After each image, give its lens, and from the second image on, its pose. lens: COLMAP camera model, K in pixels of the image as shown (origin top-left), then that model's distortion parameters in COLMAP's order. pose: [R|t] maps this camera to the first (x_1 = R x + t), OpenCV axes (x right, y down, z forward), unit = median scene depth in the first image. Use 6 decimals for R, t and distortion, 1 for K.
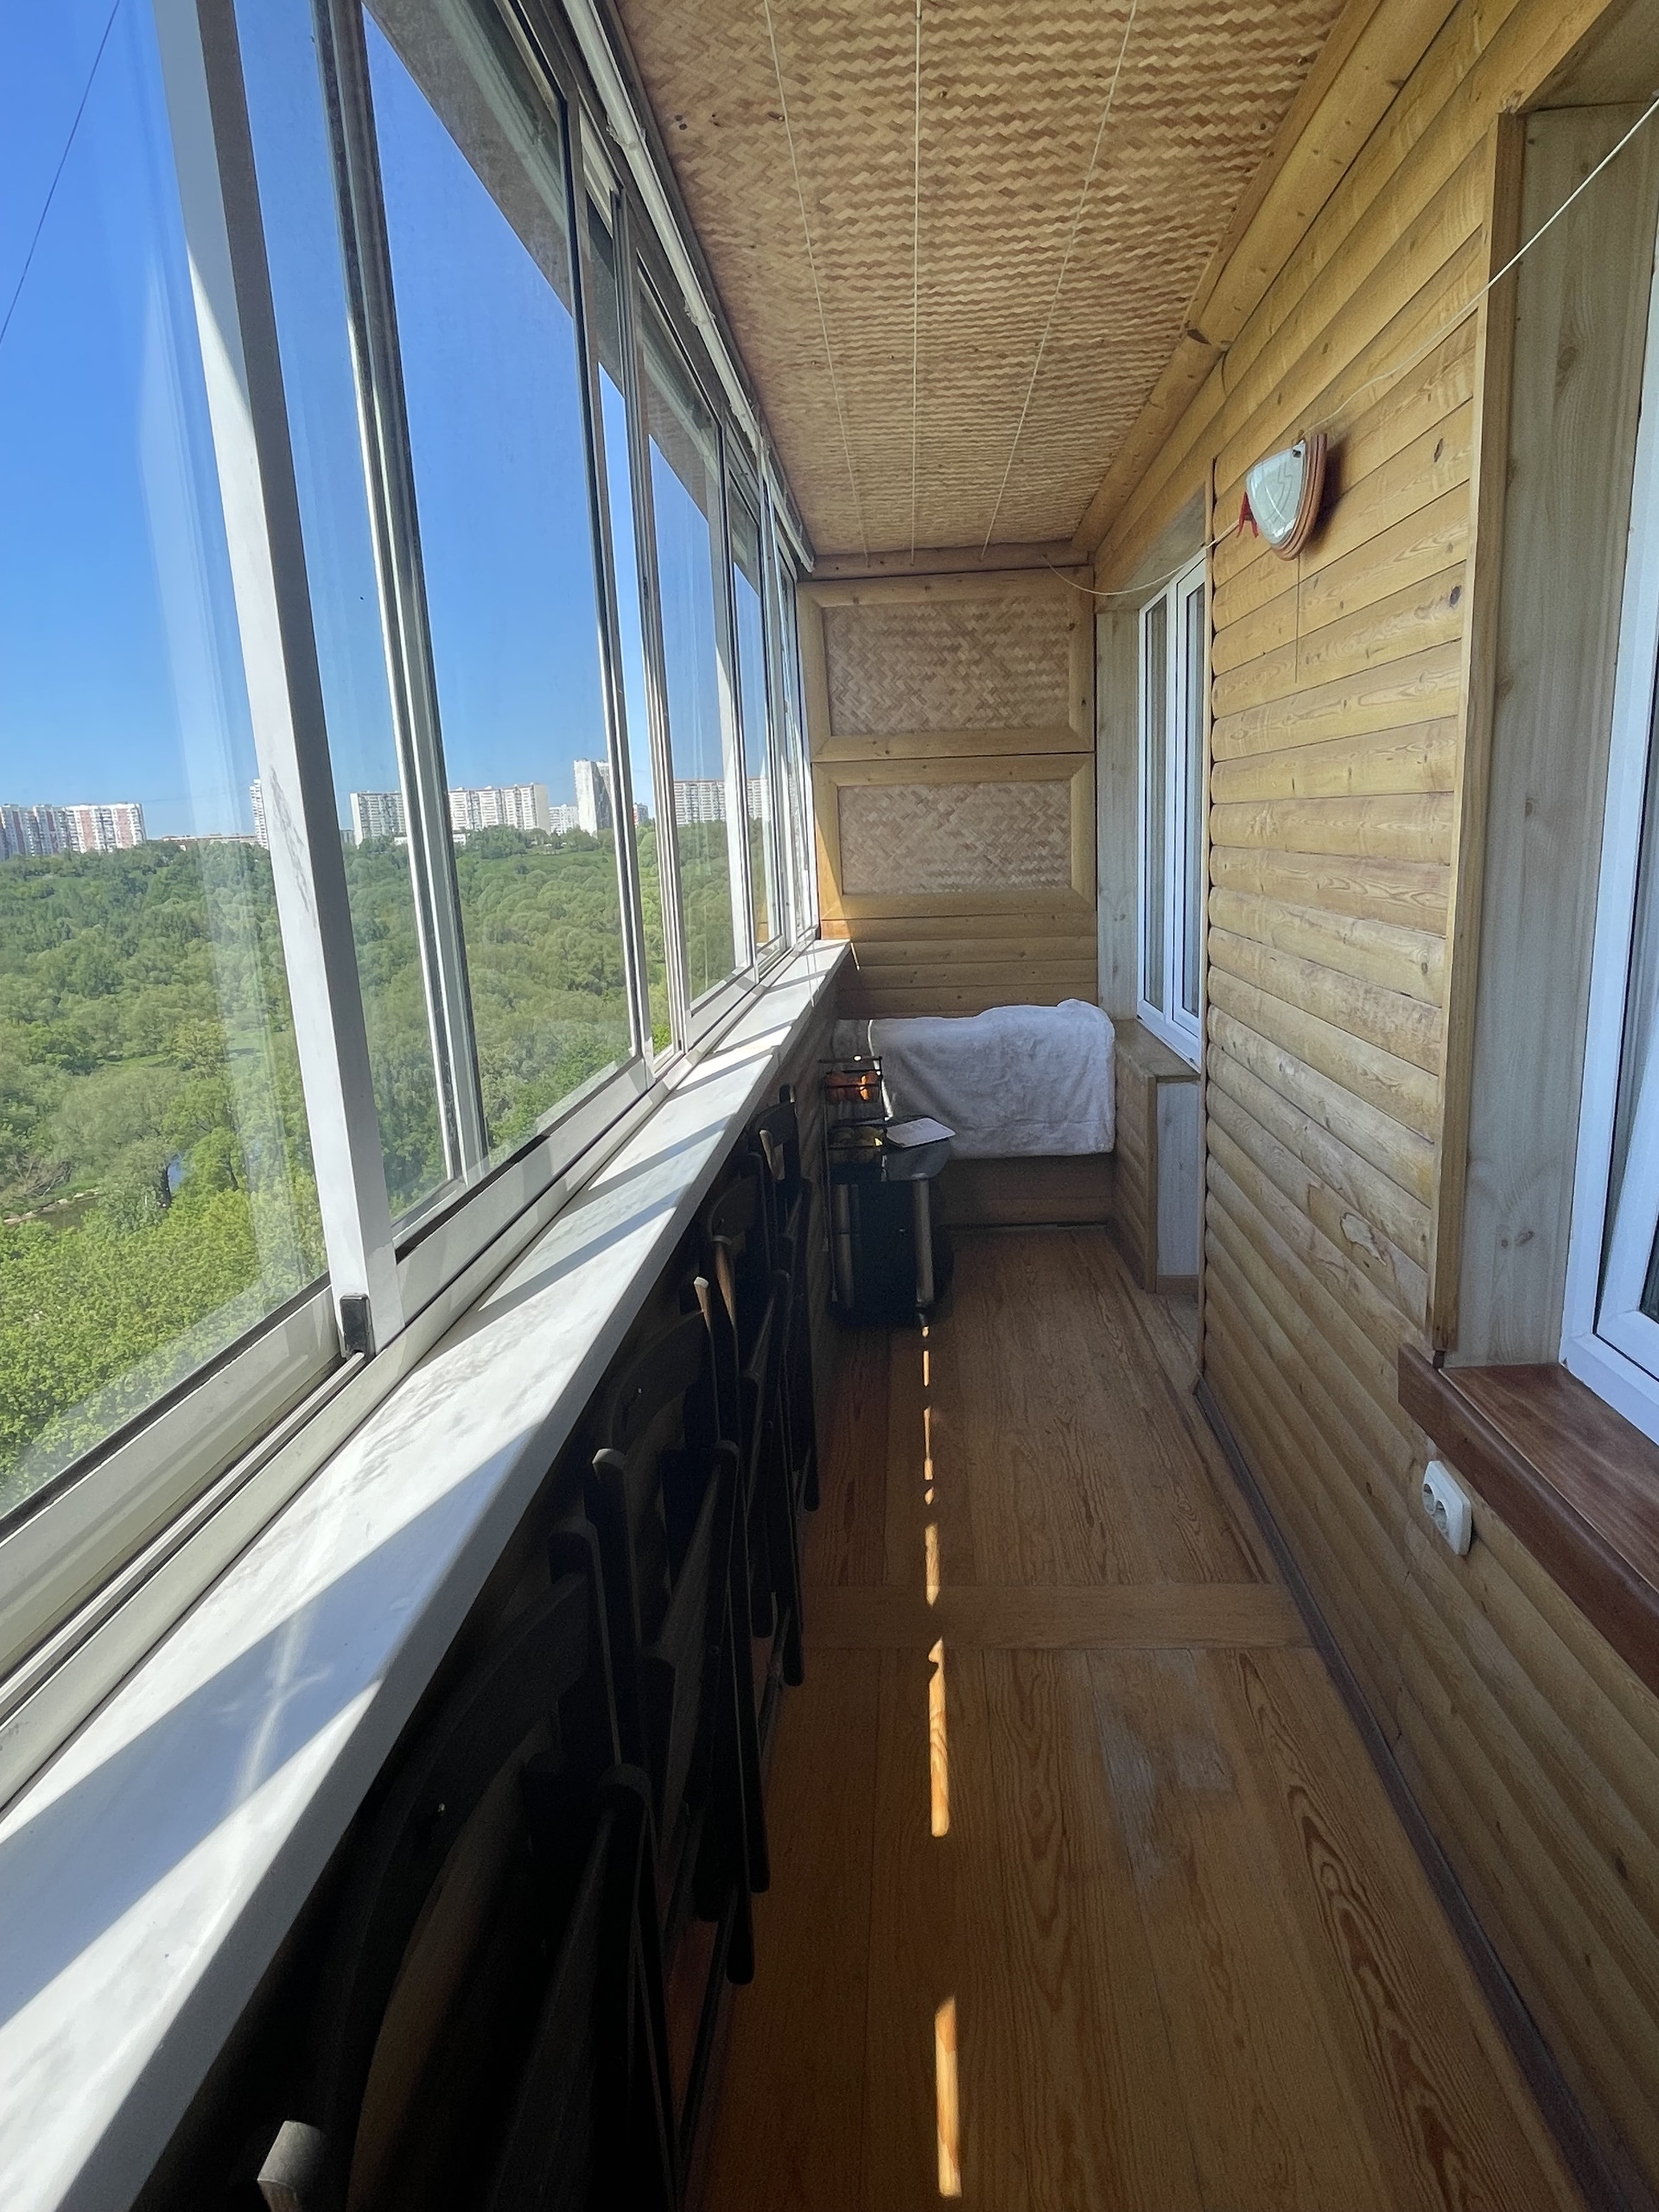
lens RADIAL K [[1243.2, 0, 832.0], [0, 1243.2, 1110.1], [0, 0, 1]] dist [0.021035, -0.033795]
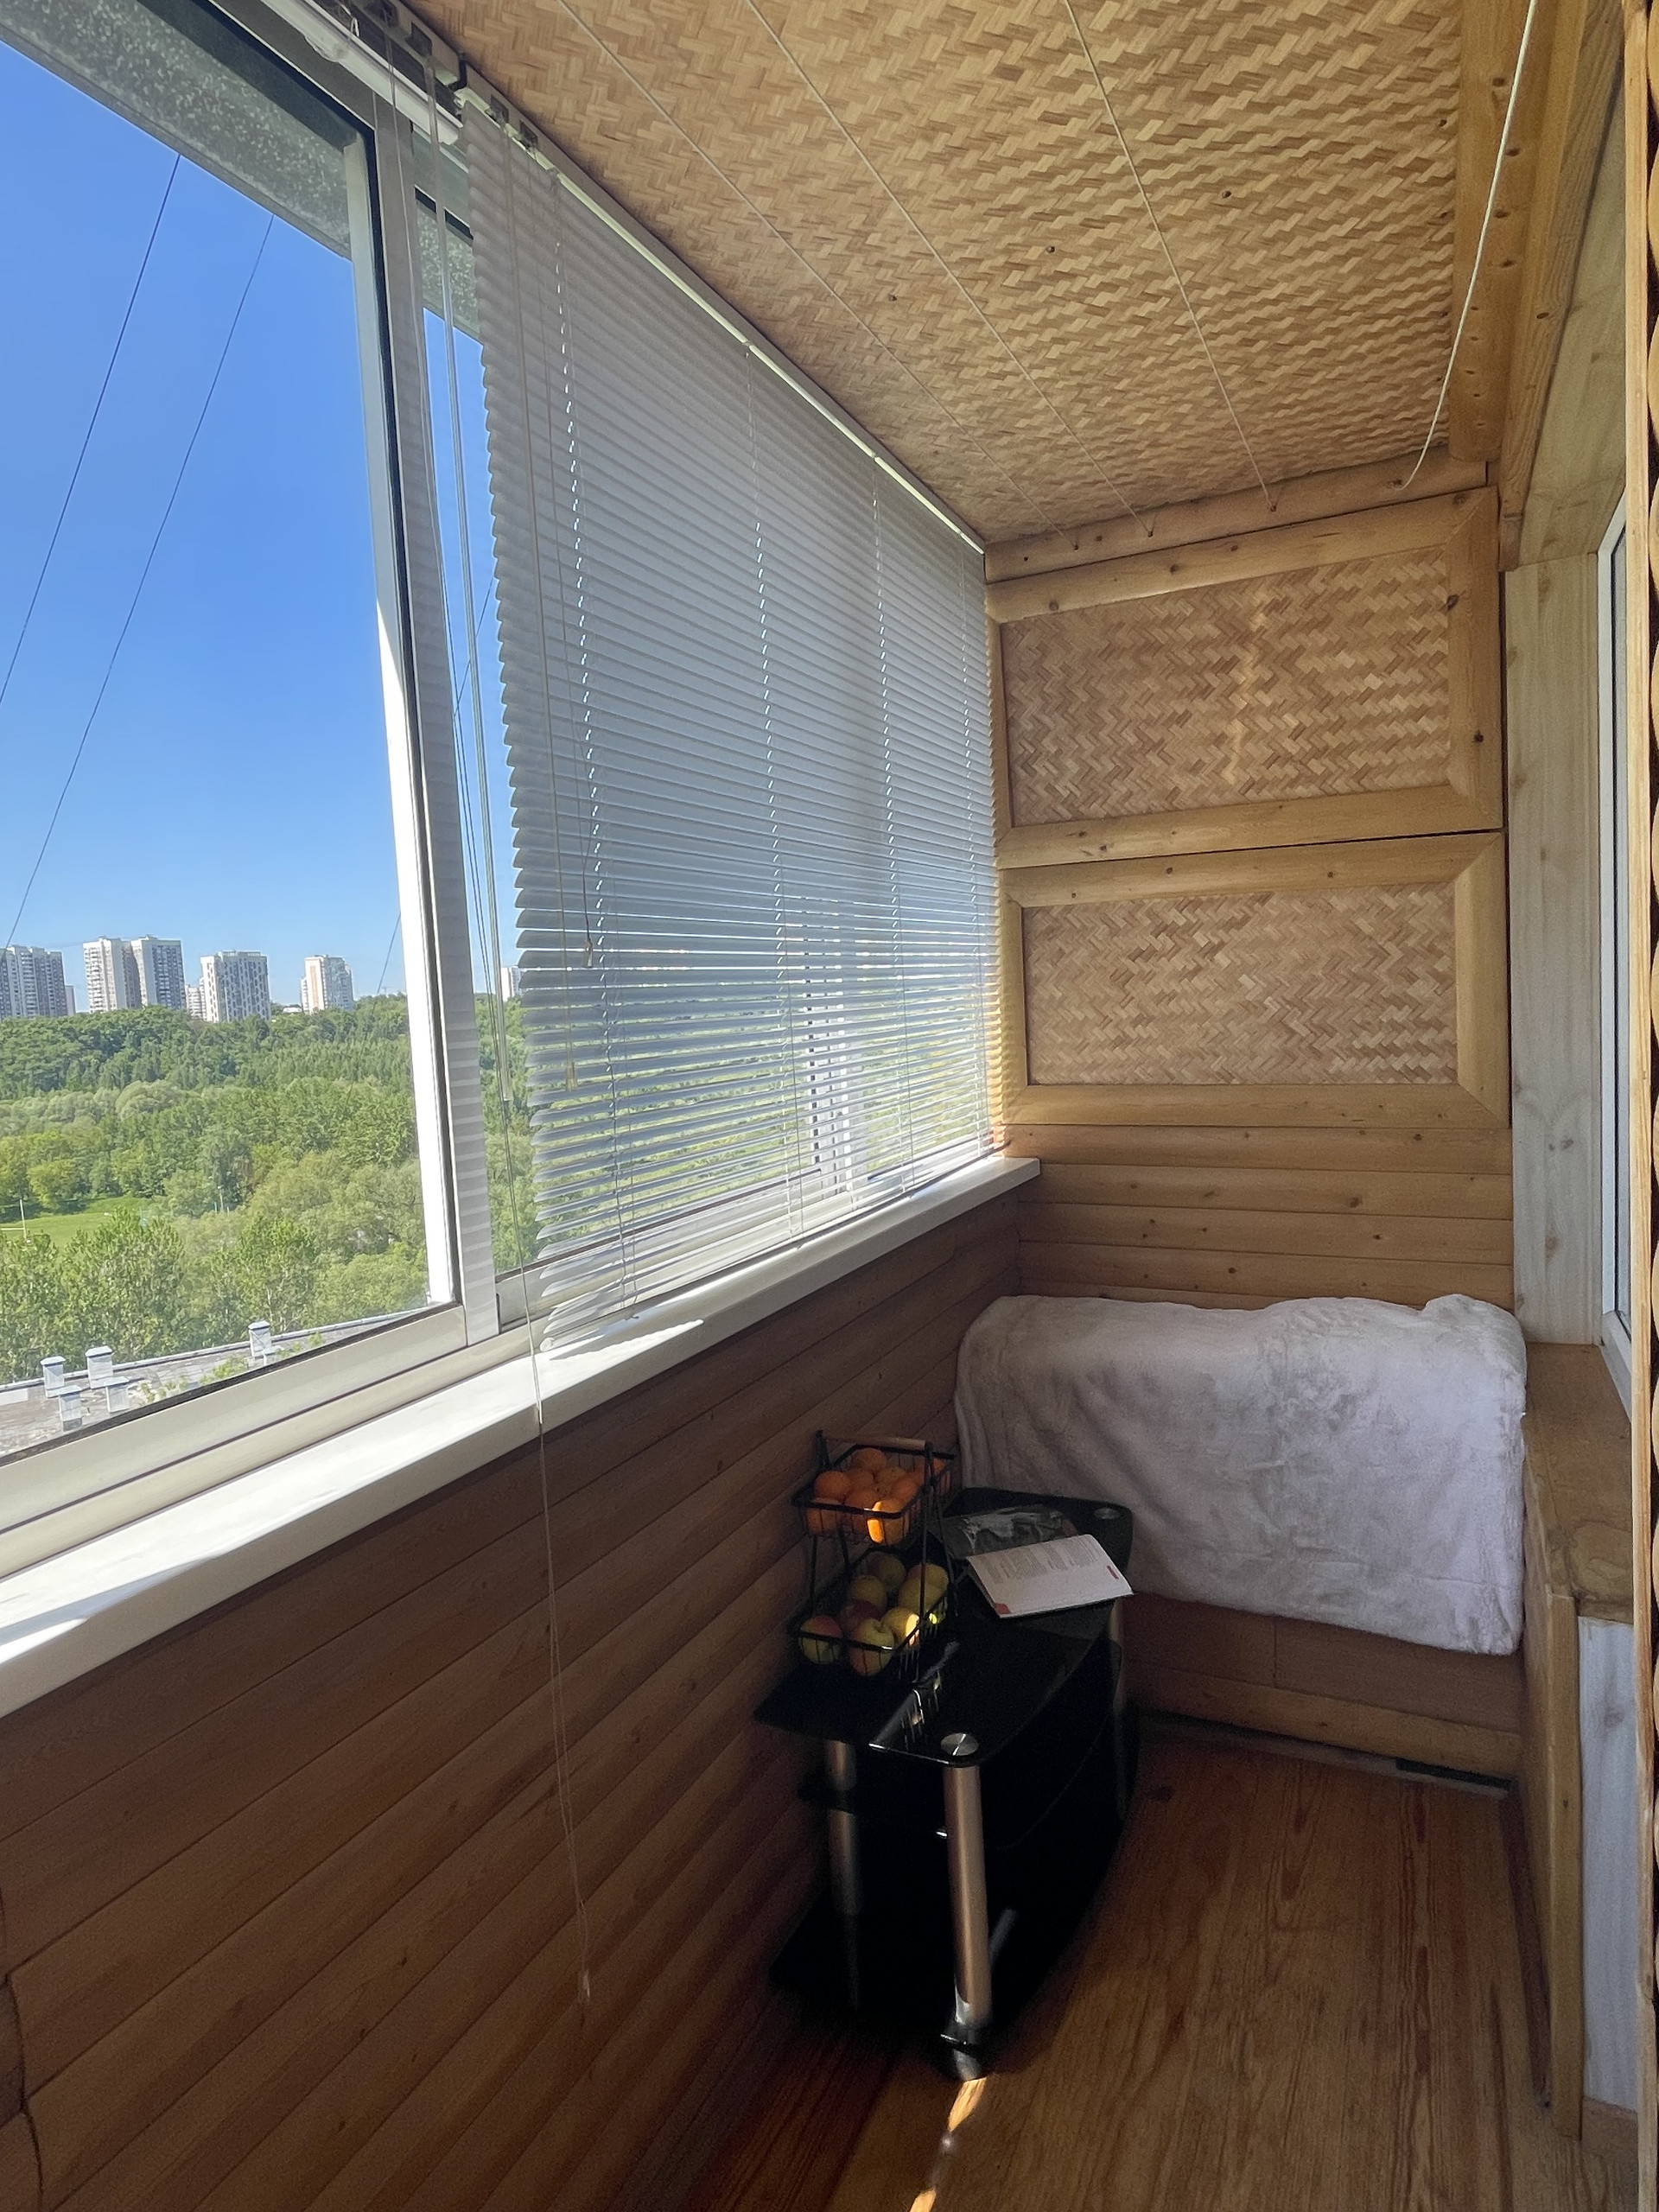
lens RADIAL K [[1233.8, 0, 823.2], [0, 1233.8, 1094.0], [0, 0, 1]] dist [0.016930, -0.030623]
pose [[0.921809, 0.029653, -0.386509, 0.151871], [-0.073340, 0.992404, -0.098774, -0.105605], [0.380644, 0.119398, 0.916981, 0.430554]]
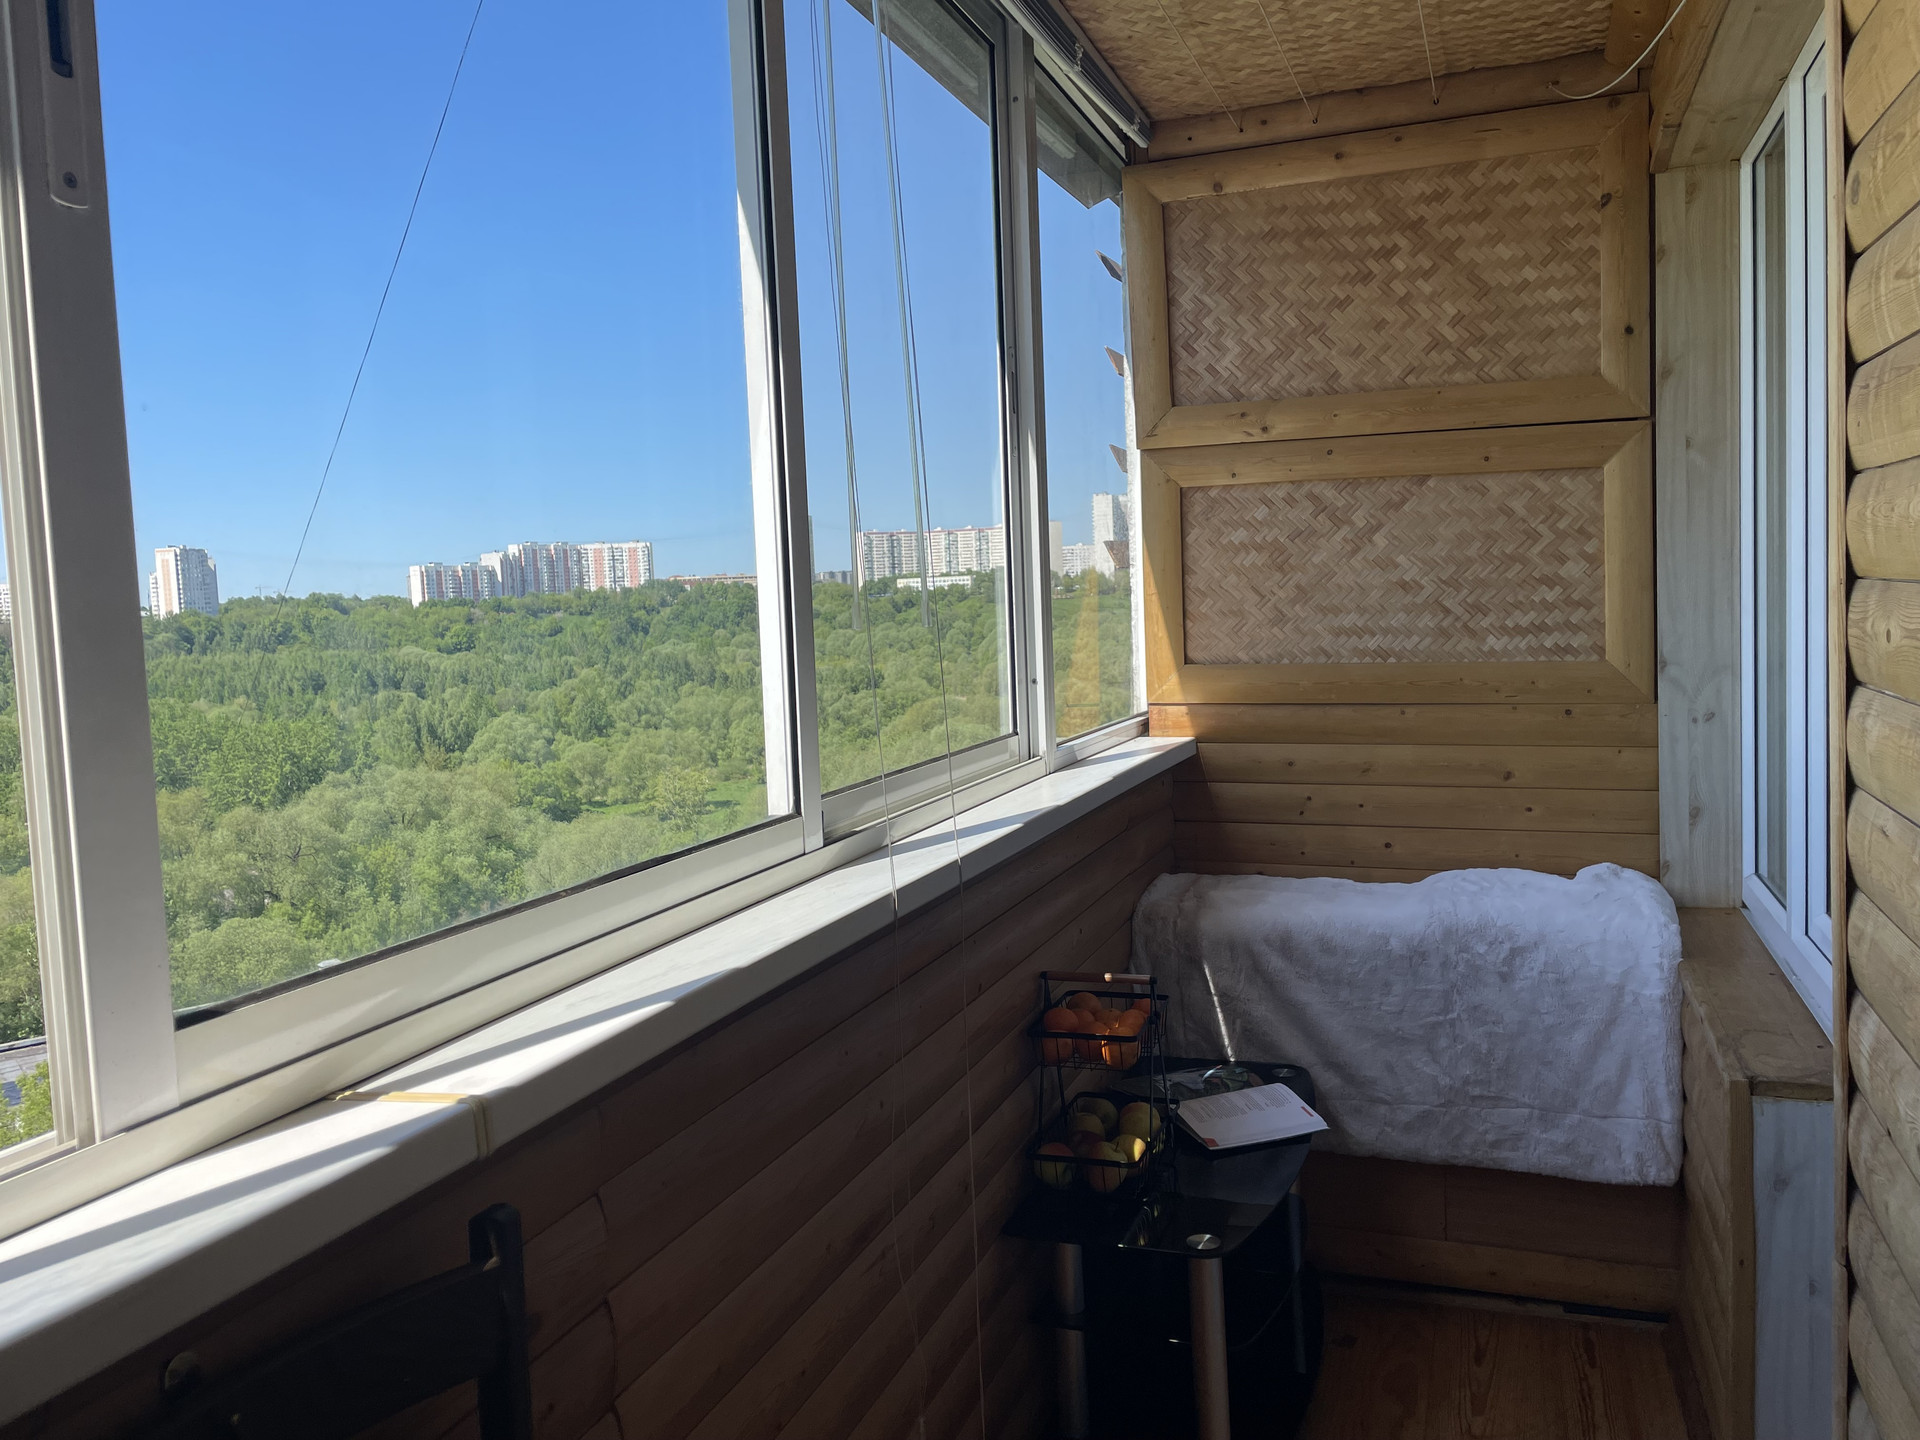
lens RADIAL K [[1453.5, 0, 959.4], [0, 1453.5, 697.4], [0, 0, 1]] dist [0.097331, -0.113421]
pose [[0.957399, 0.029573, -0.287250, 0.110106], [-0.067983, 0.989865, -0.124678, -0.063571], [0.280652, 0.138895, 0.949707, 0.313109]]
